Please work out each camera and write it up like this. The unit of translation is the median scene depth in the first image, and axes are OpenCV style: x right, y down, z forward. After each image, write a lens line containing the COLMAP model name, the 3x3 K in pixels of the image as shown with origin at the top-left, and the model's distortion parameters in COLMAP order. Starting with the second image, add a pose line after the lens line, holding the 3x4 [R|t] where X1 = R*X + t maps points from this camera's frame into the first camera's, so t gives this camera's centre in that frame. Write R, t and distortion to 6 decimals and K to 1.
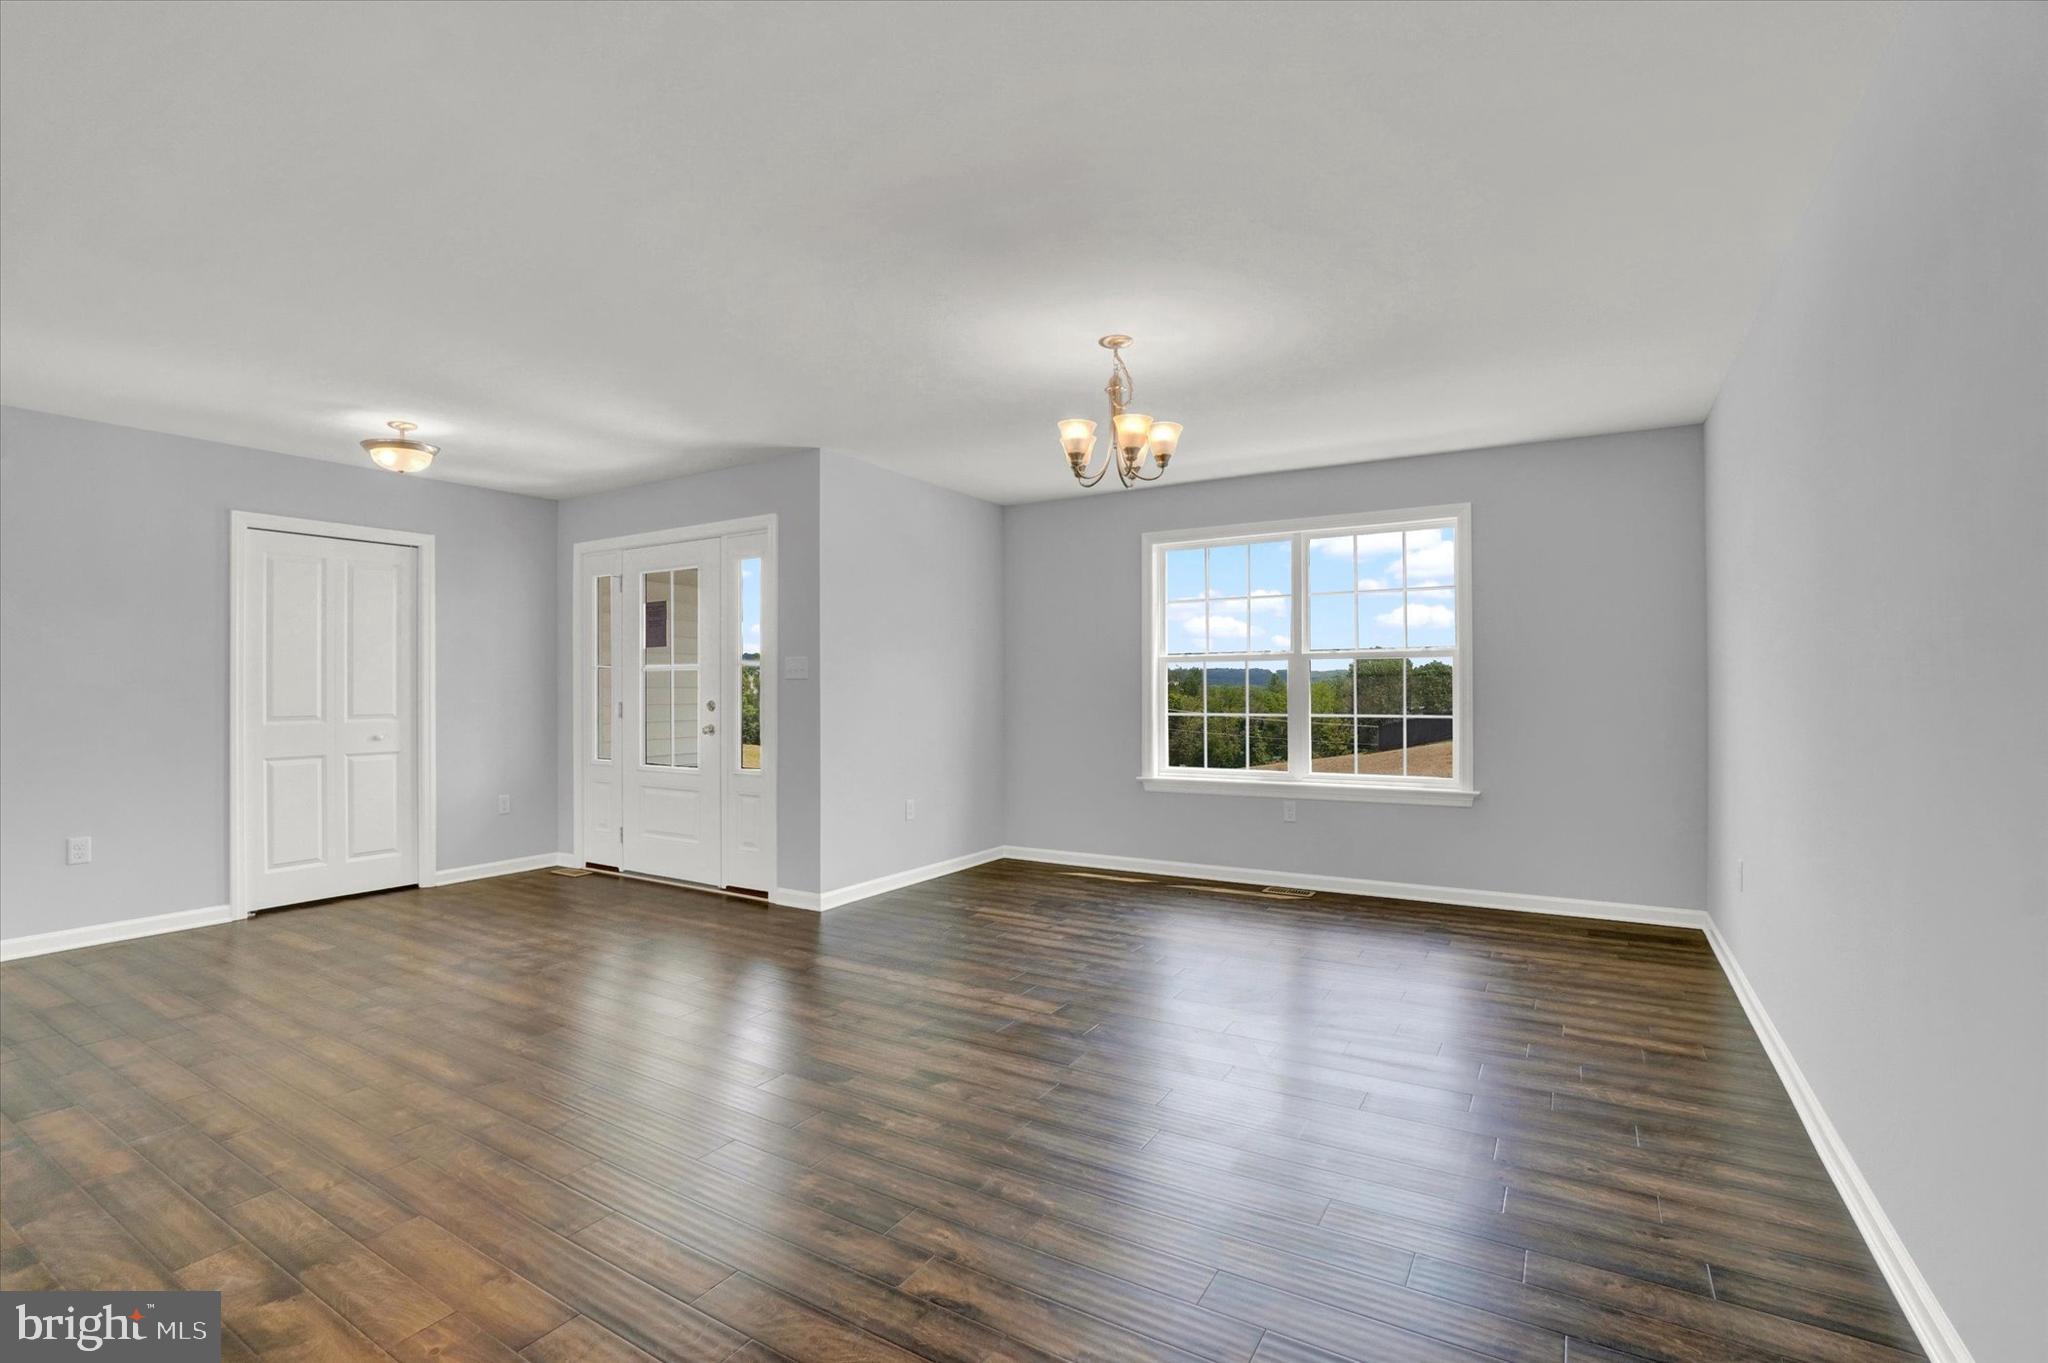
lens RADIAL K [[931.4, 0, 1012.2], [0, 931.4, 676.1], [0, 0, 1]] dist [-0.032368, 0.001906]
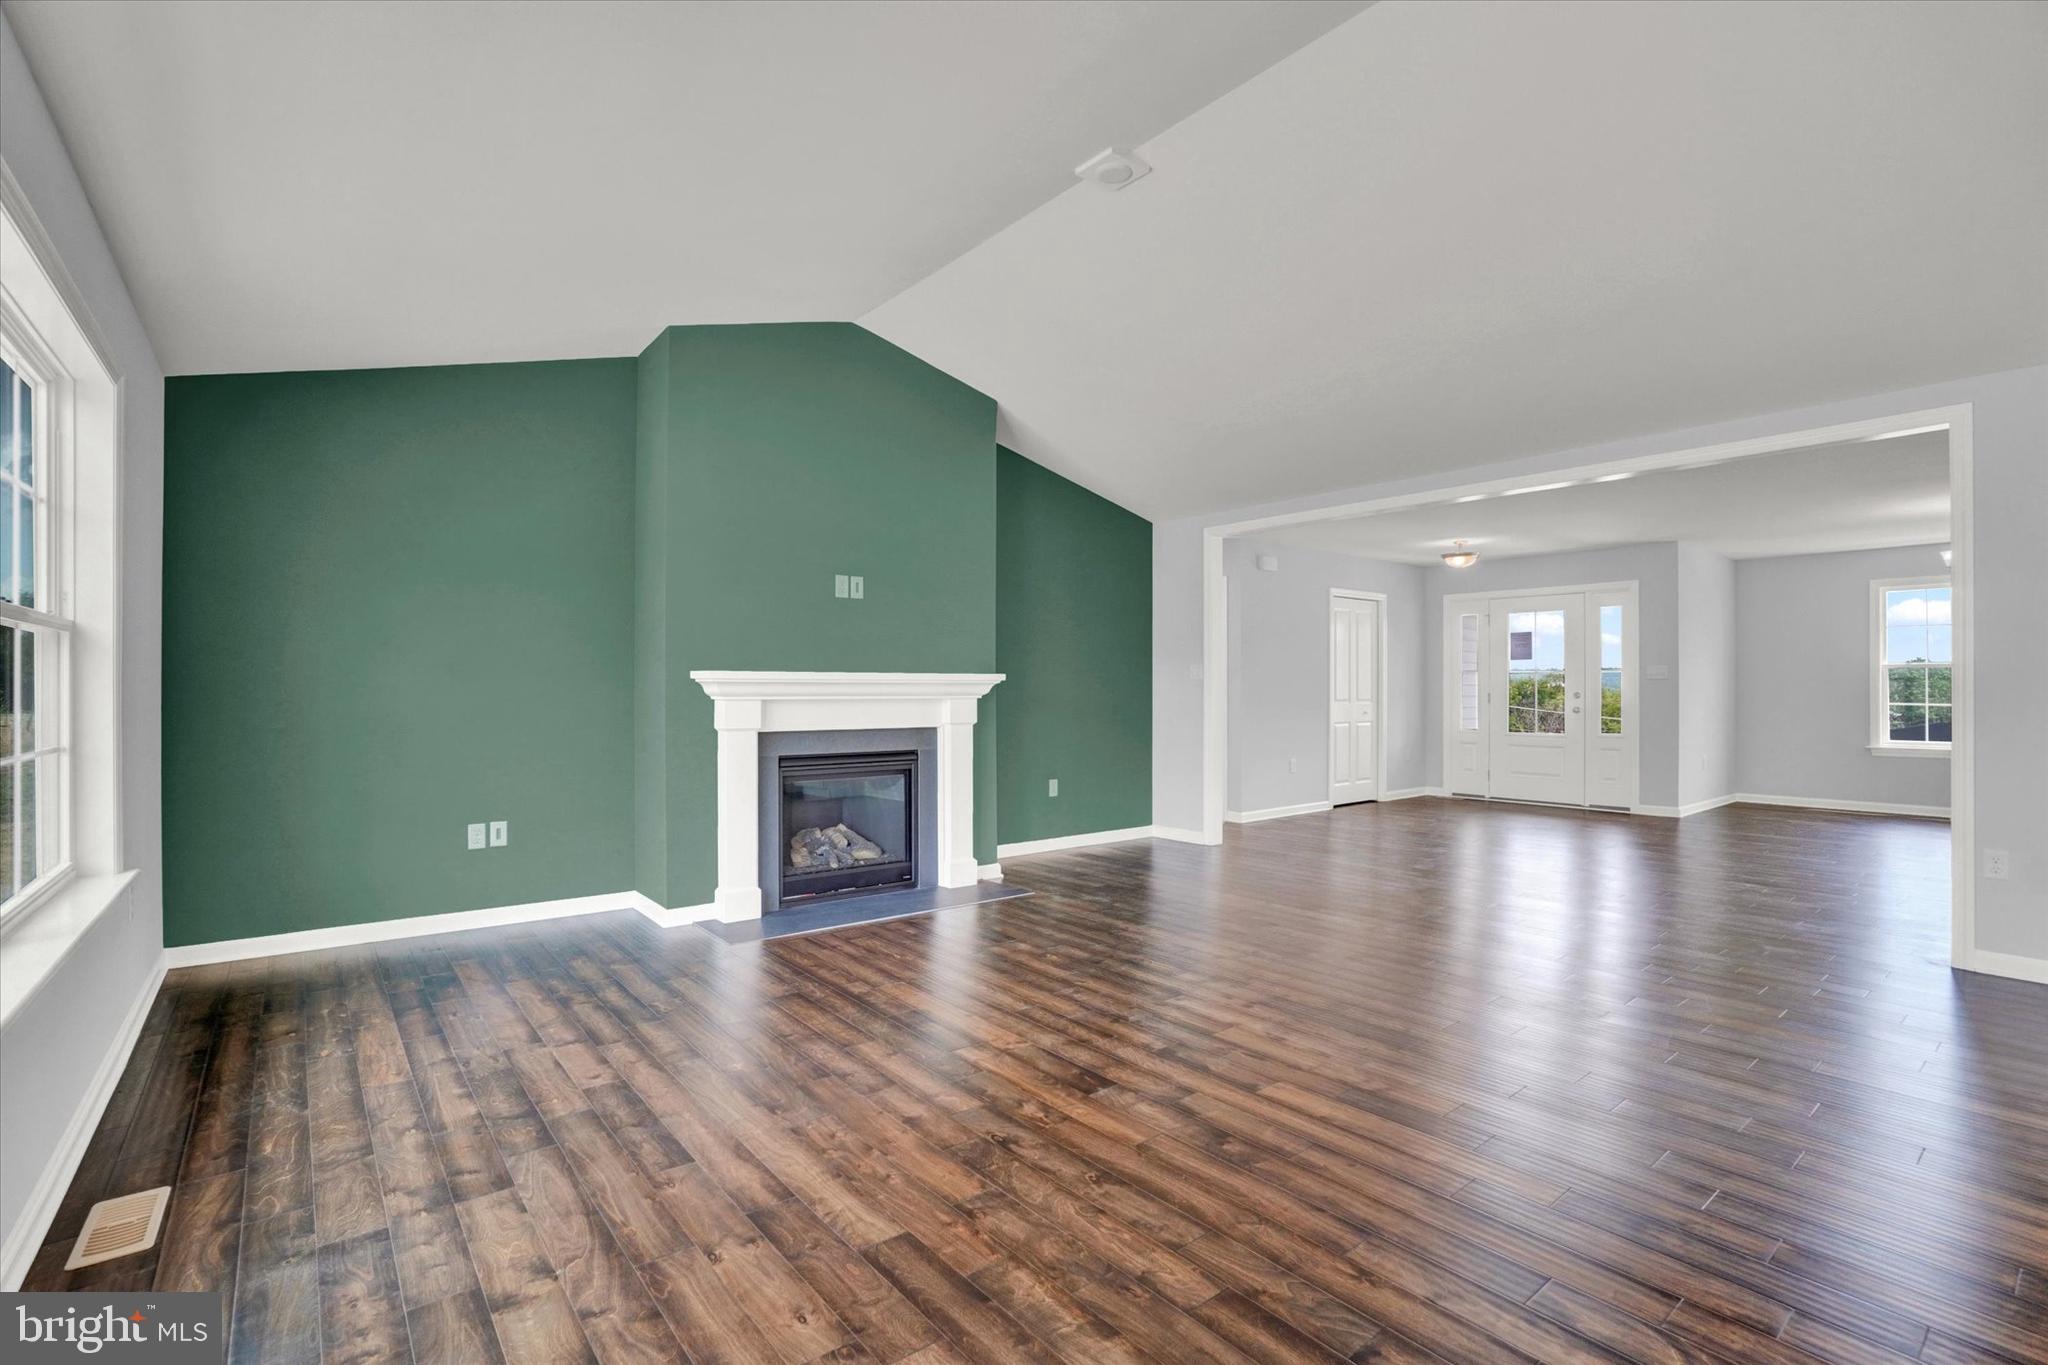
lens RADIAL K [[931.4, 0, 1036.3], [0, 931.4, 687.5], [0, 0, 1]] dist [-0.032368, 0.001906]
pose [[0.946190, 0.003173, -0.323595, -0.726315], [0.001063, 0.999916, 0.012913, -0.004673], [0.323609, -0.012562, 0.946107, -0.885550]]
